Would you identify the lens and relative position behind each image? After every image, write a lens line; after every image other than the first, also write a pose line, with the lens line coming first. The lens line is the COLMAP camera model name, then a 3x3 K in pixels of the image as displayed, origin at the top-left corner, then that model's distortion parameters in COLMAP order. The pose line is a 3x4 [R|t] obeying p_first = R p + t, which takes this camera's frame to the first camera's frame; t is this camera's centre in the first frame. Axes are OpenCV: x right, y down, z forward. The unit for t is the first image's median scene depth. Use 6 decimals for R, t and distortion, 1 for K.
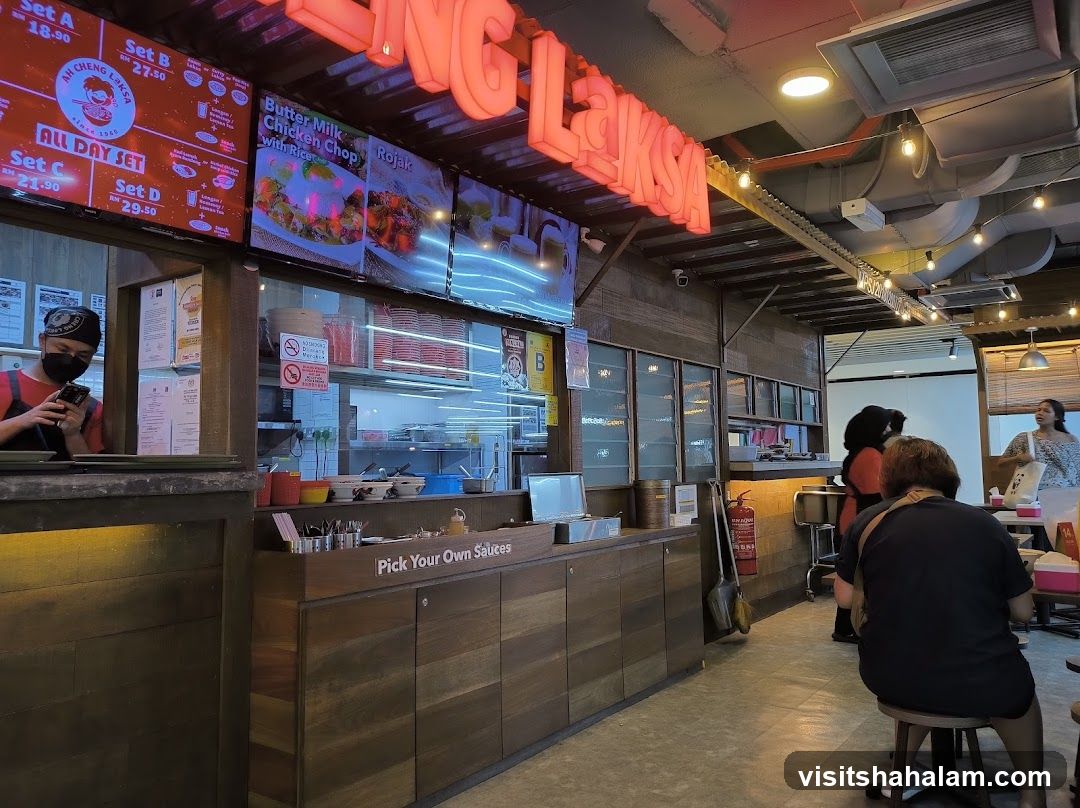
lens RADIAL K [[804.1, 0, 540.0], [0, 804.1, 404.0], [0, 0, 1]] dist [0.049779, -0.002973]
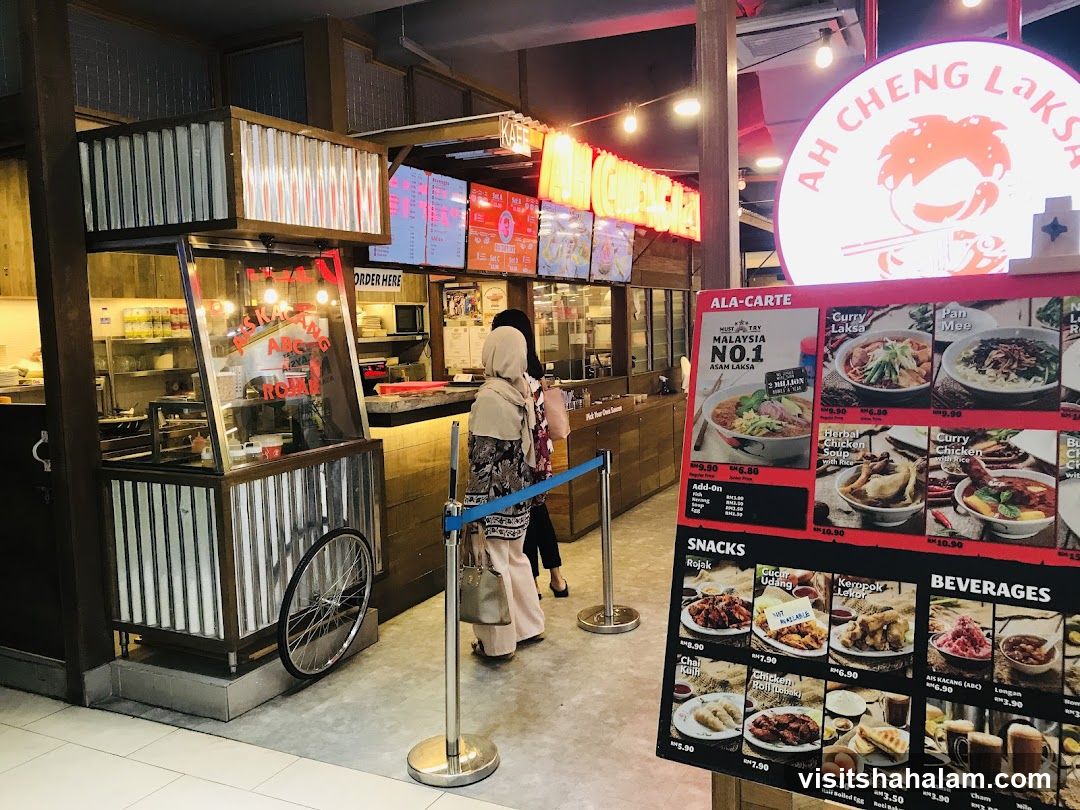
lens RADIAL K [[893.6, 0, 540.0], [0, 893.6, 405.0], [0, 0, 1]] dist [0.033076, -0.053858]
pose [[0.983309, -0.032585, 0.179000, -0.719874], [0.003929, 0.987405, 0.158165, -0.211269], [-0.181899, -0.154822, 0.971052, -1.276516]]
